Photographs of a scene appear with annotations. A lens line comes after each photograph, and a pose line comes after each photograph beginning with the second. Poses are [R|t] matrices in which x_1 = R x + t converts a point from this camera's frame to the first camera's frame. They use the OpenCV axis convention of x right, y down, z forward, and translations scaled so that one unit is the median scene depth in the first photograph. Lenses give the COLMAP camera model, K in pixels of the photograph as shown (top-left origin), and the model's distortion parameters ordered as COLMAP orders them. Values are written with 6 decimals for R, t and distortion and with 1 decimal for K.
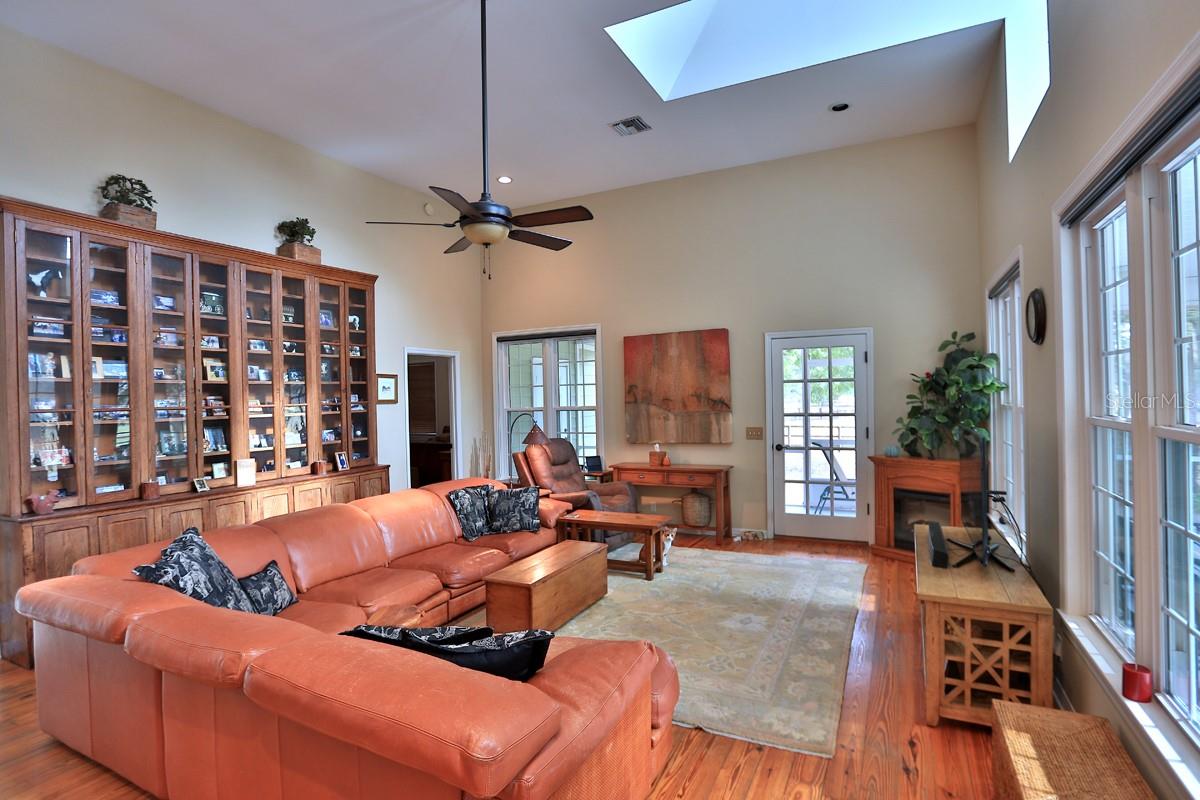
lens RADIAL K [[593.3, 0, 619.2], [0, 593.3, 395.3], [0, 0, 1]] dist [-0.064275, 0.031612]
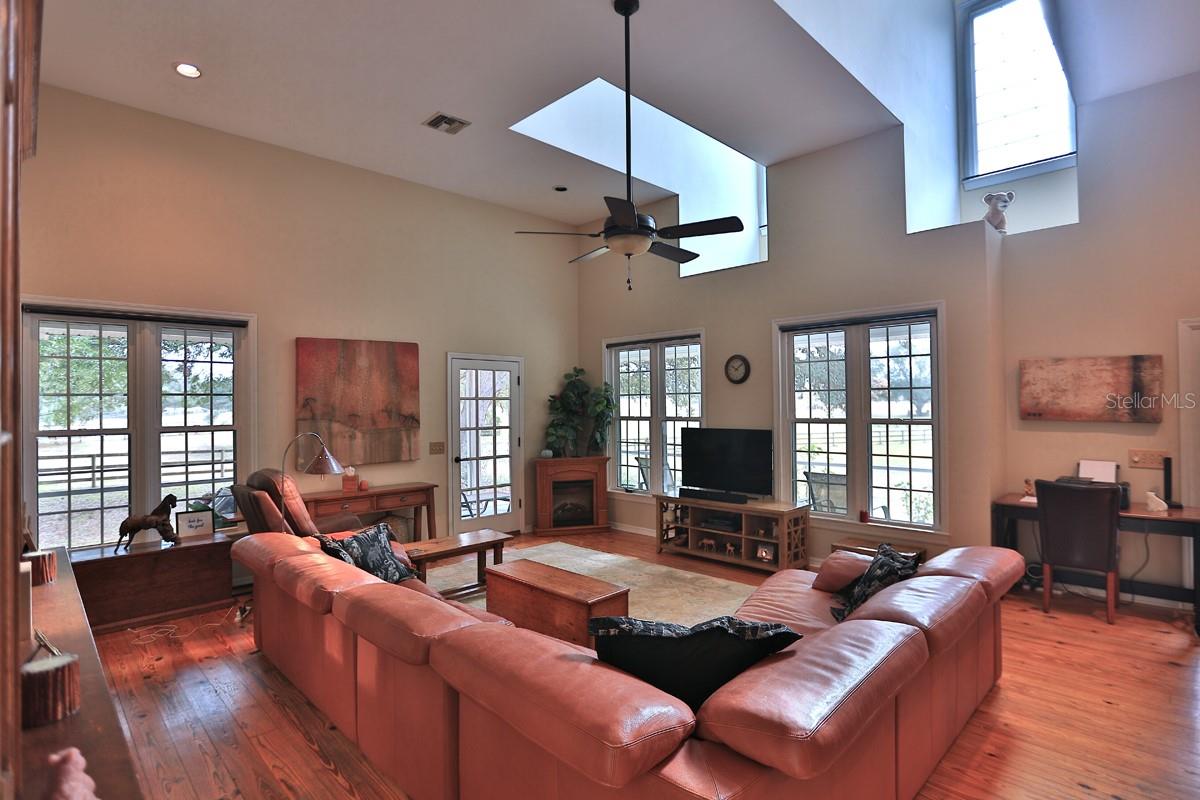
lens RADIAL K [[593.3, 0, 619.2], [0, 593.3, 395.3], [0, 0, 1]] dist [-0.064275, 0.031612]
pose [[0.331371, 0.031286, 0.942982, -0.626913], [0.001942, 0.999425, -0.033841, 0.007748], [-0.943499, 0.013045, 0.331120, 0.352305]]
